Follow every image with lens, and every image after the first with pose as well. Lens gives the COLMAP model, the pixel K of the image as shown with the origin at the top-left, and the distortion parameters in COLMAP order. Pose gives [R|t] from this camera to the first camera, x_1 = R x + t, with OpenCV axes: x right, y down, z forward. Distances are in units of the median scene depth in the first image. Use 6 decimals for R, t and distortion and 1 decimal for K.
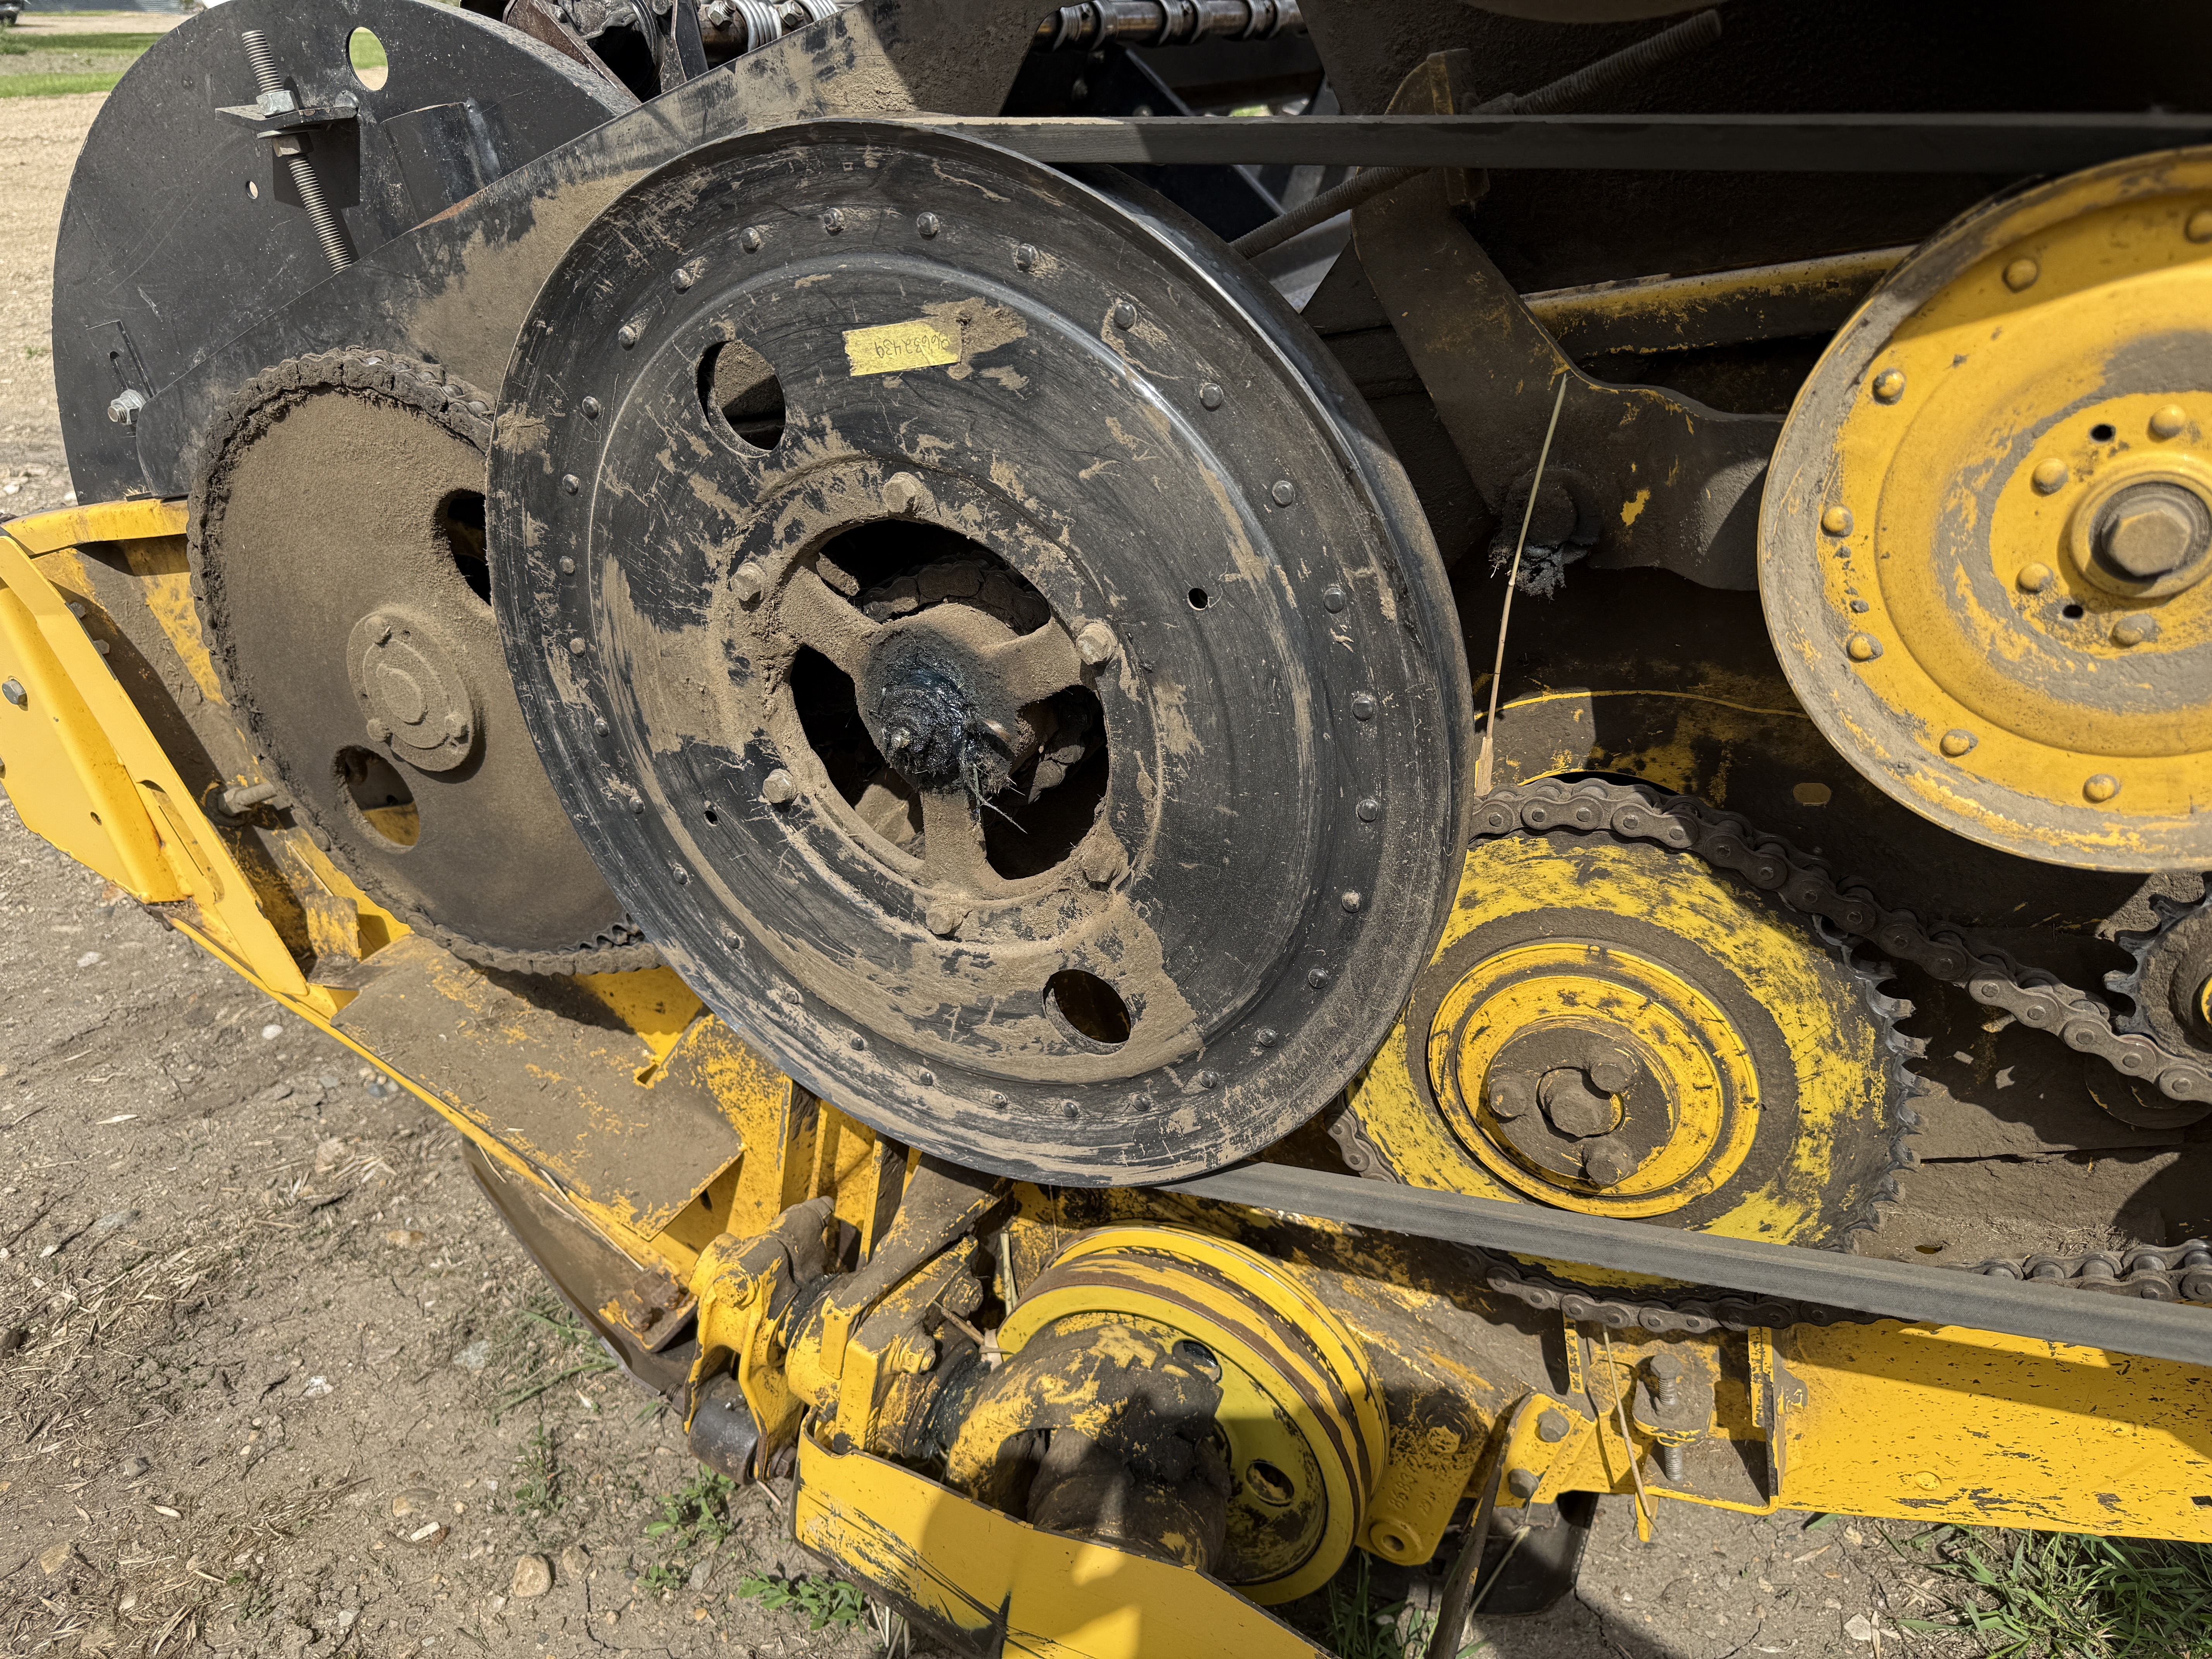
lens RADIAL K [[1603.8, 0, 1035.5], [0, 1603.8, 825.1], [0, 0, 1]] dist [0.040990, -0.080240]
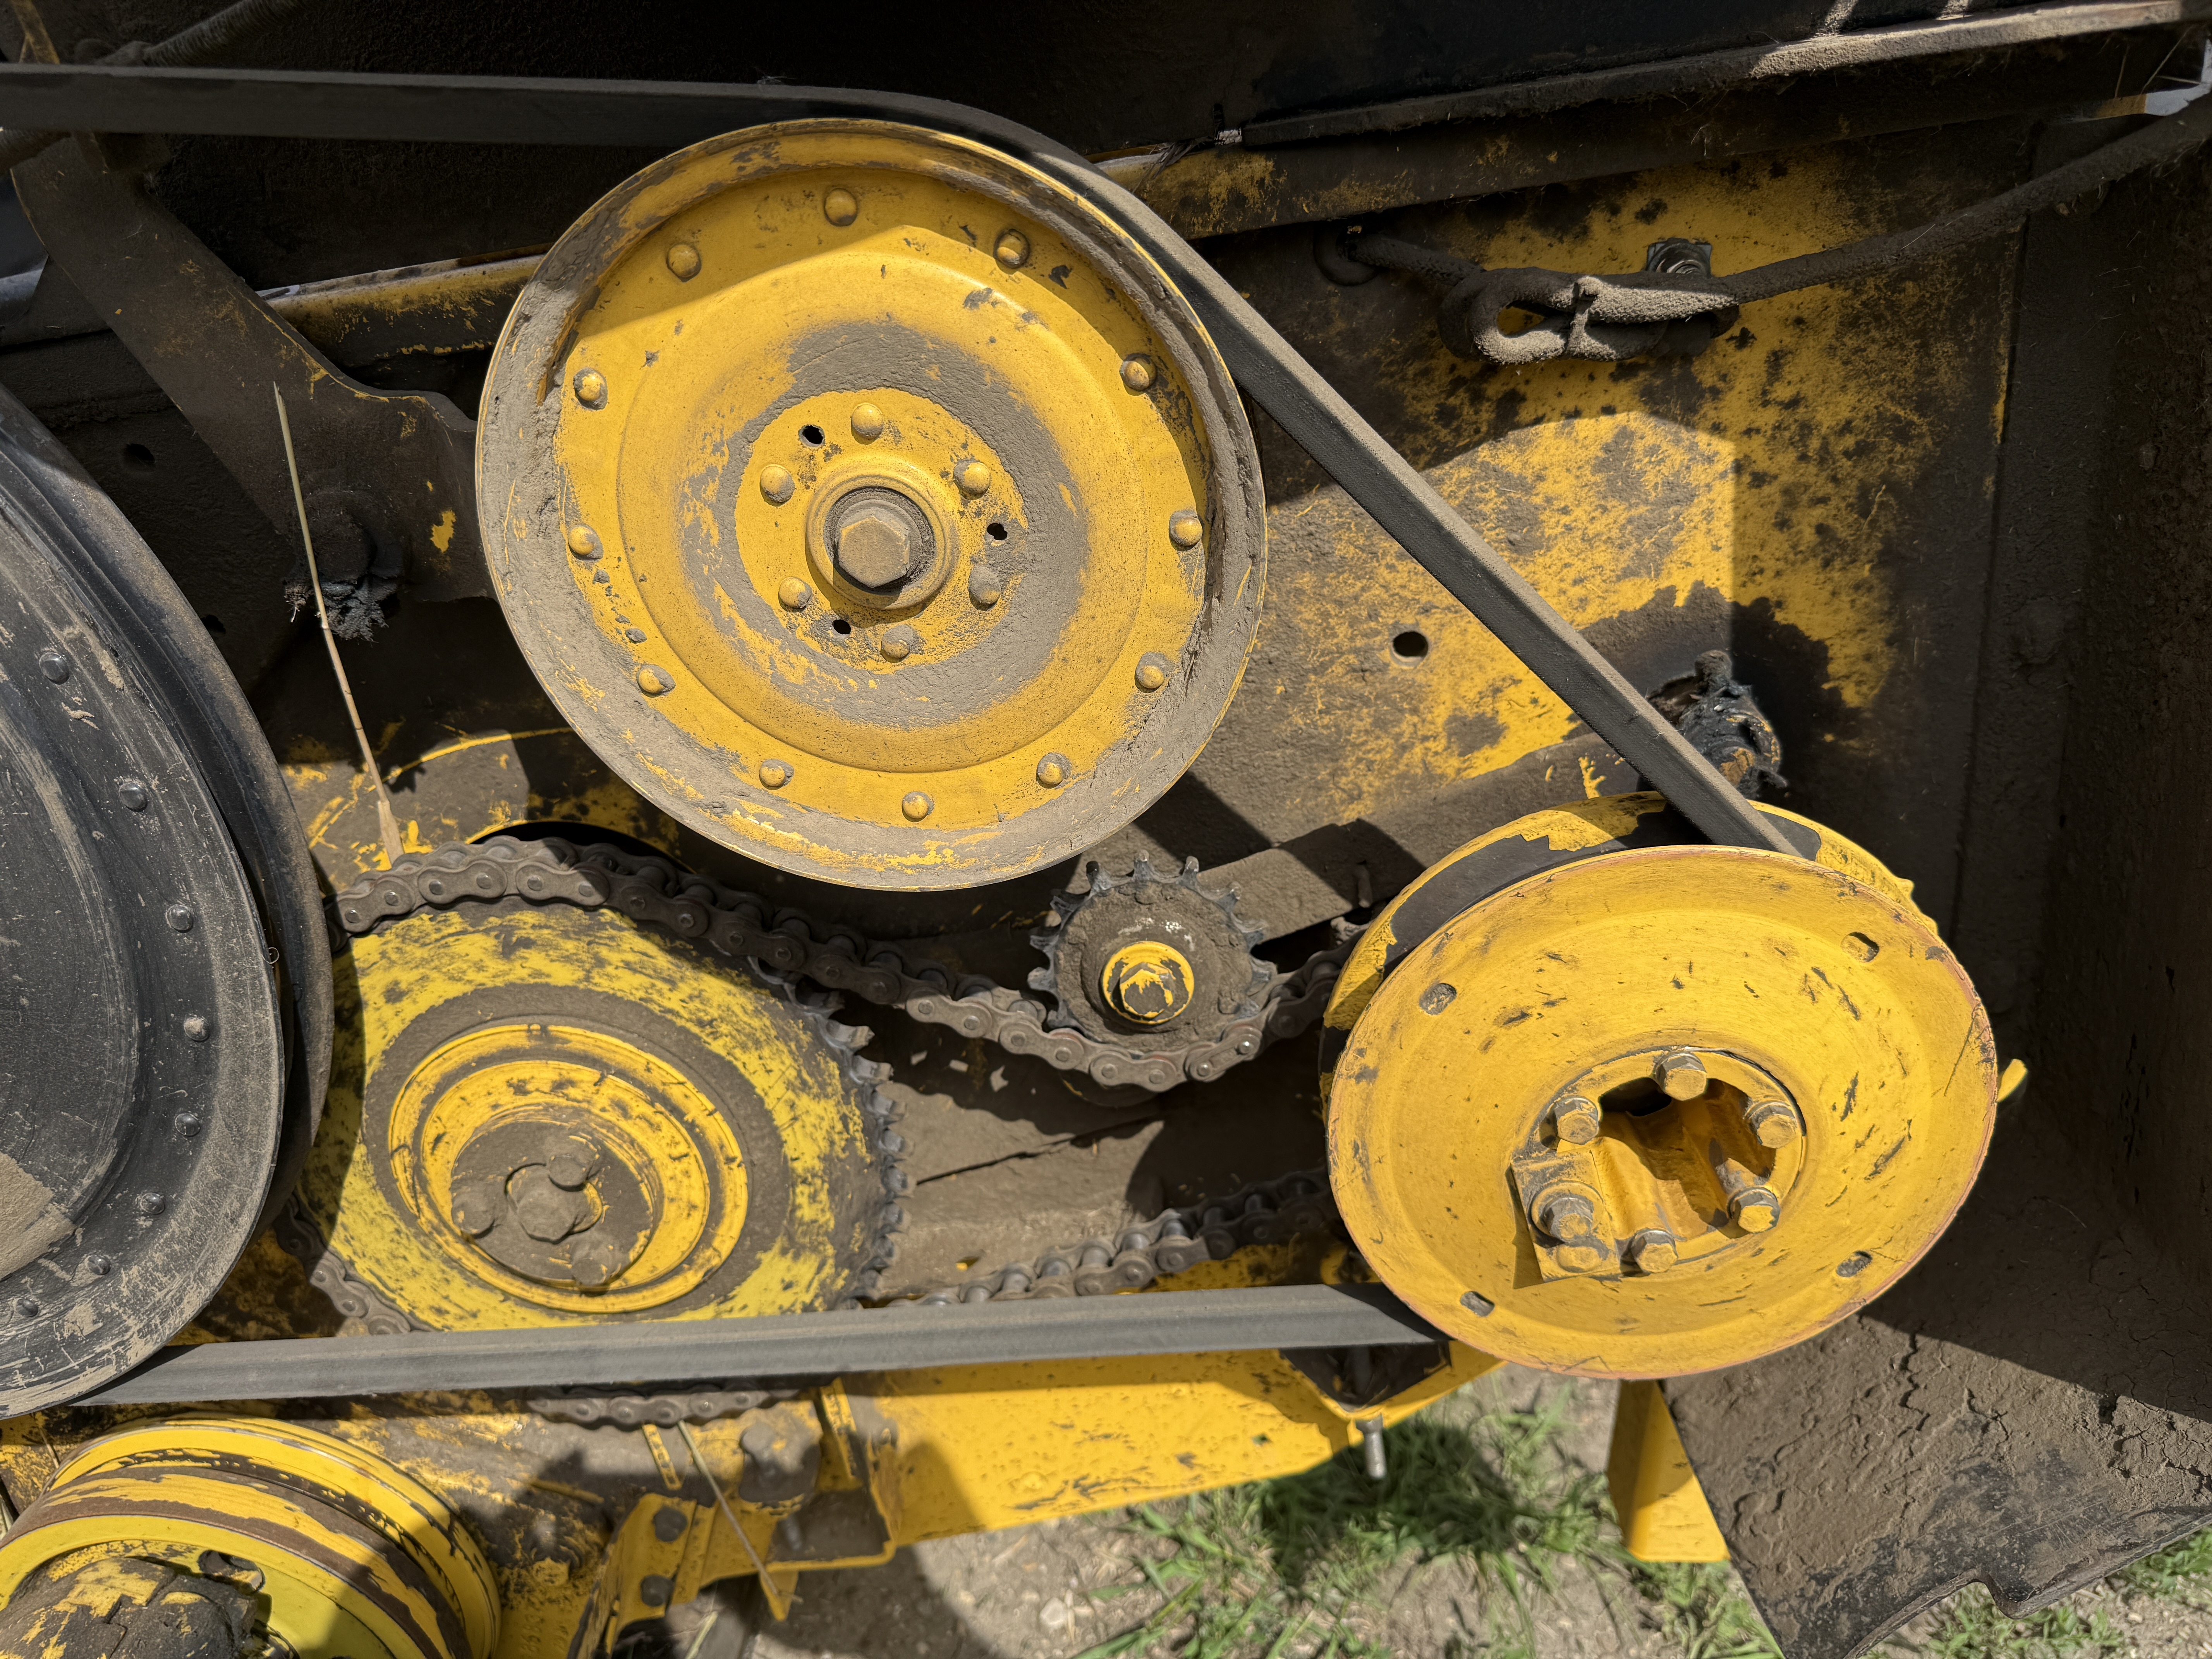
lens RADIAL K [[1608.3, 0, 1132.2], [0, 1608.3, 809.5], [0, 0, 1]] dist [0.094820, -0.143676]
pose [[0.906629, -0.126825, 0.402416, 0.298943], [0.127656, 0.991506, 0.024877, -0.021360], [-0.402153, 0.028817, 0.915119, 0.054697]]
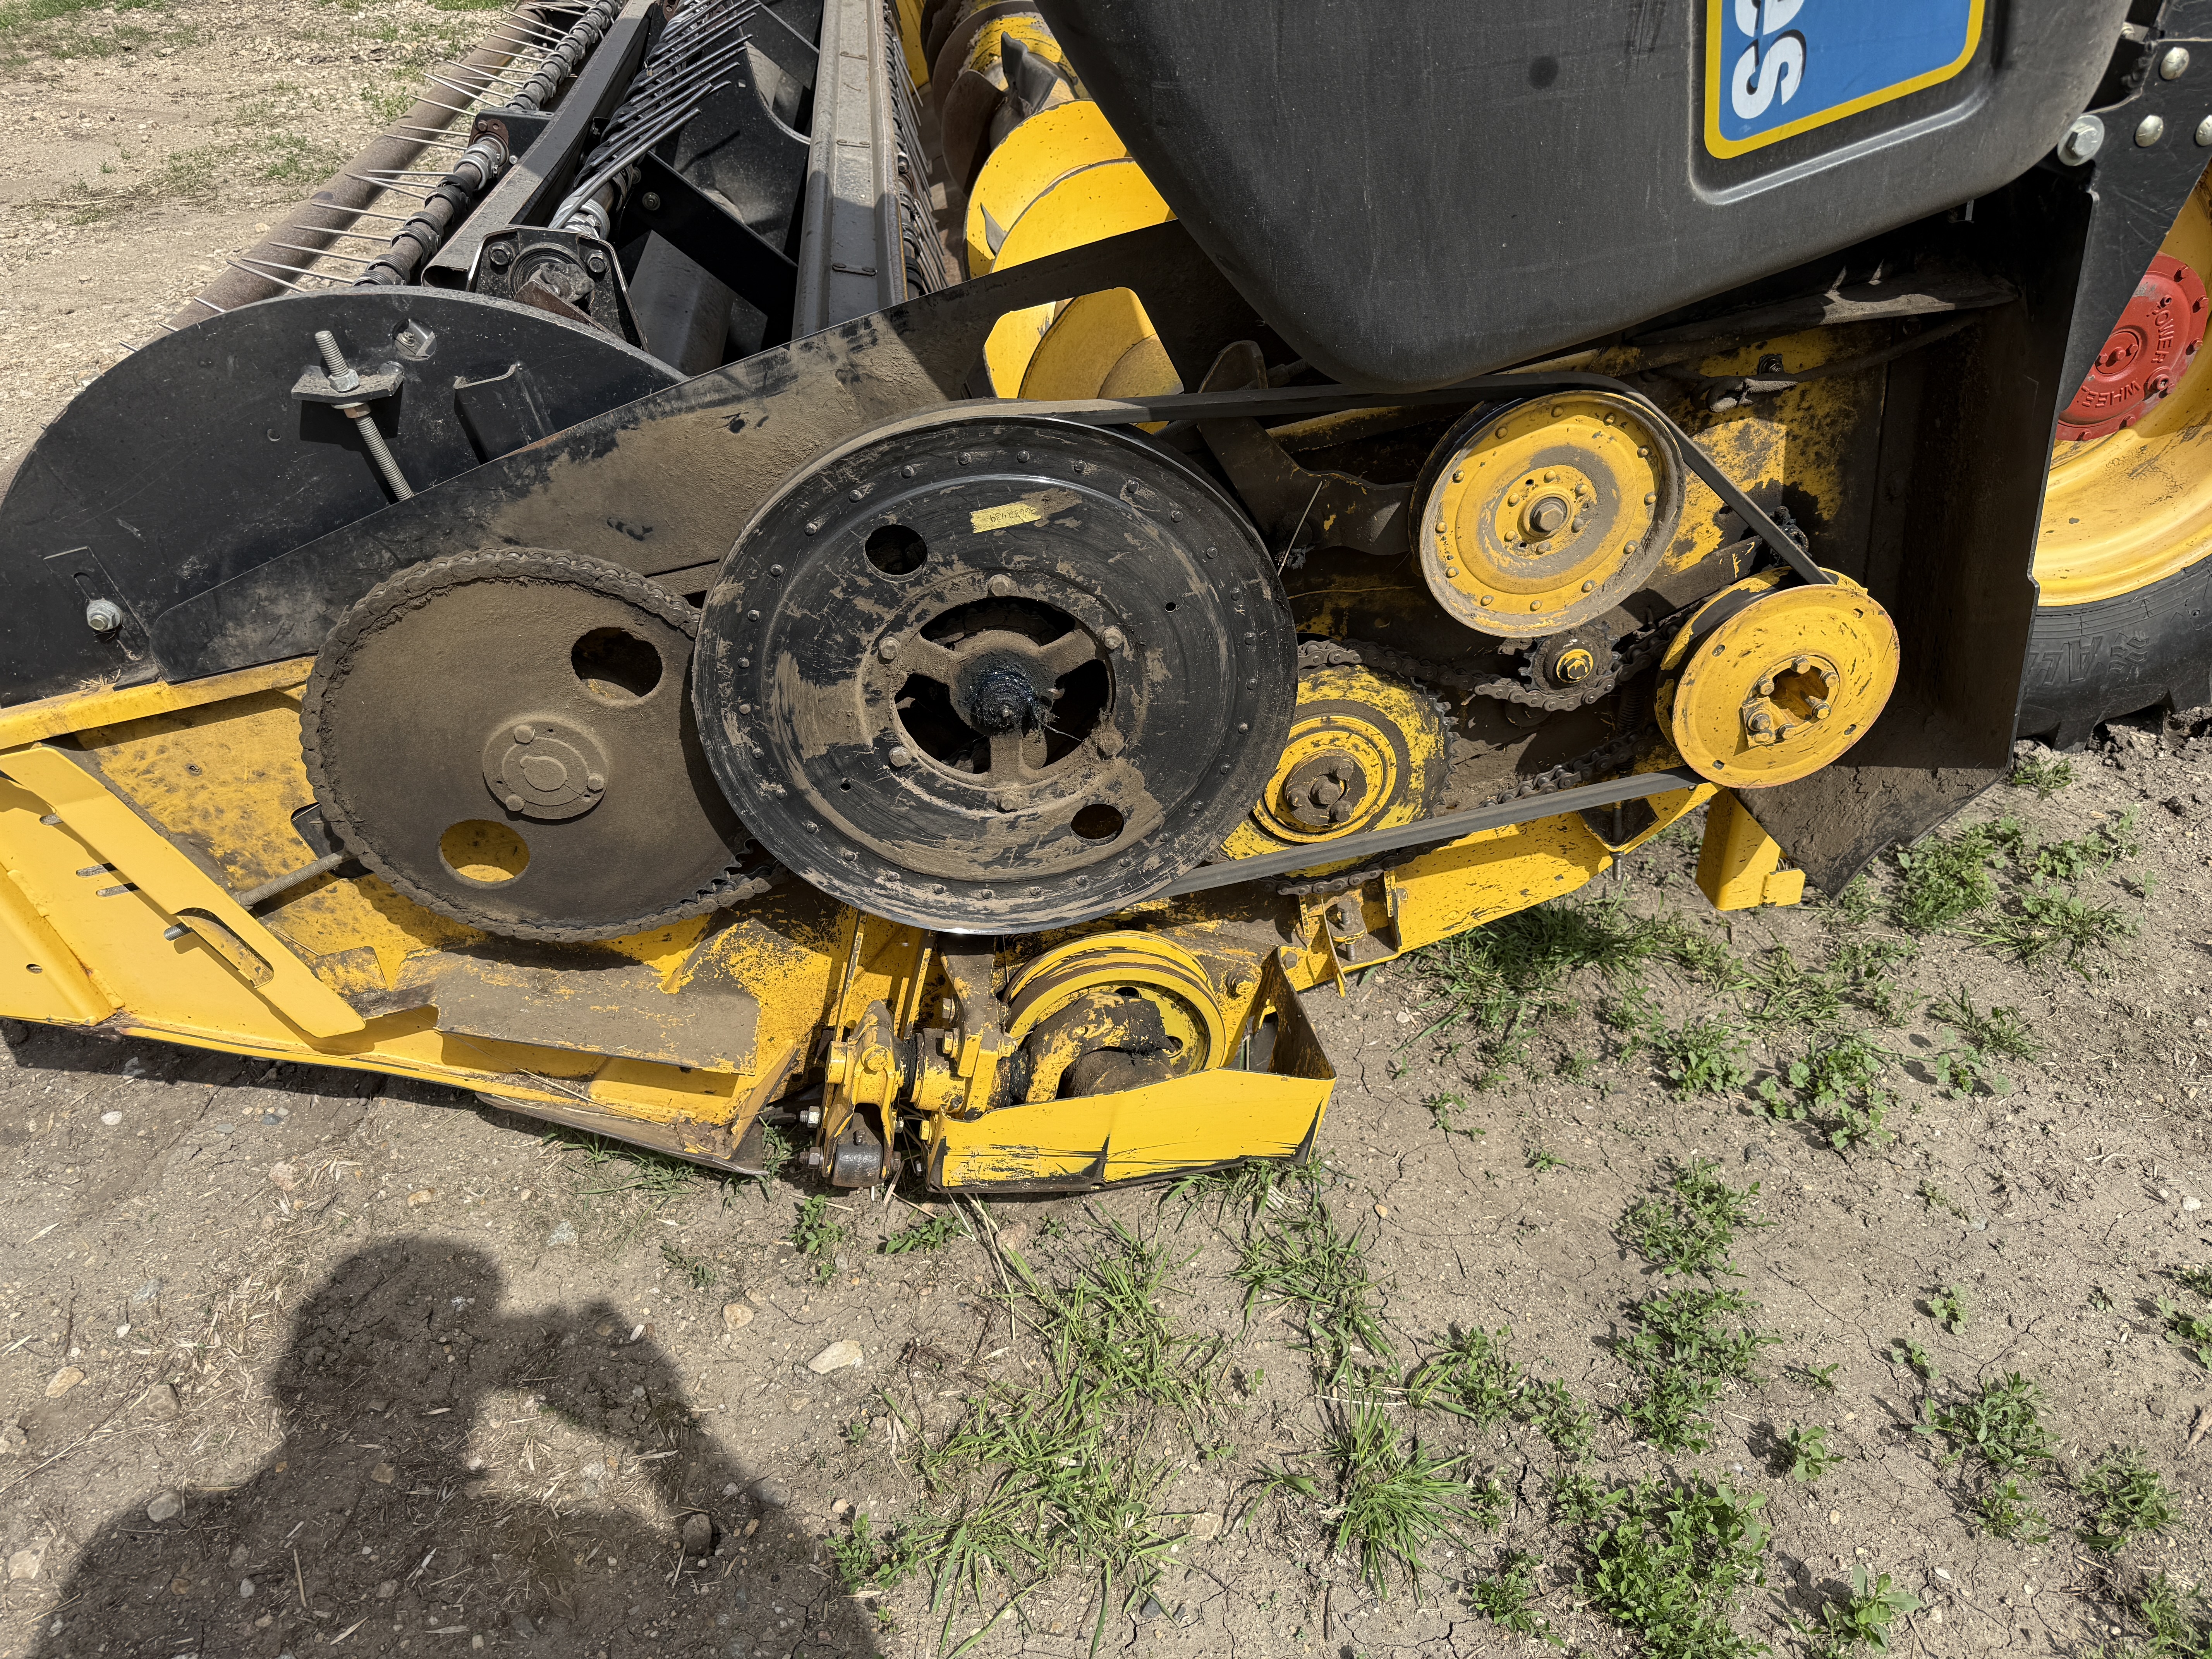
lens RADIAL K [[1562.1, 0, 1112.8], [0, 1562.1, 835.0], [0, 0, 1]] dist [0.024154, -0.031205]
pose [[0.819202, -0.312042, 0.481184, -0.919034], [0.241511, 0.948701, 0.204055, -0.263902], [-0.520174, -0.050951, 0.852539, -0.620939]]
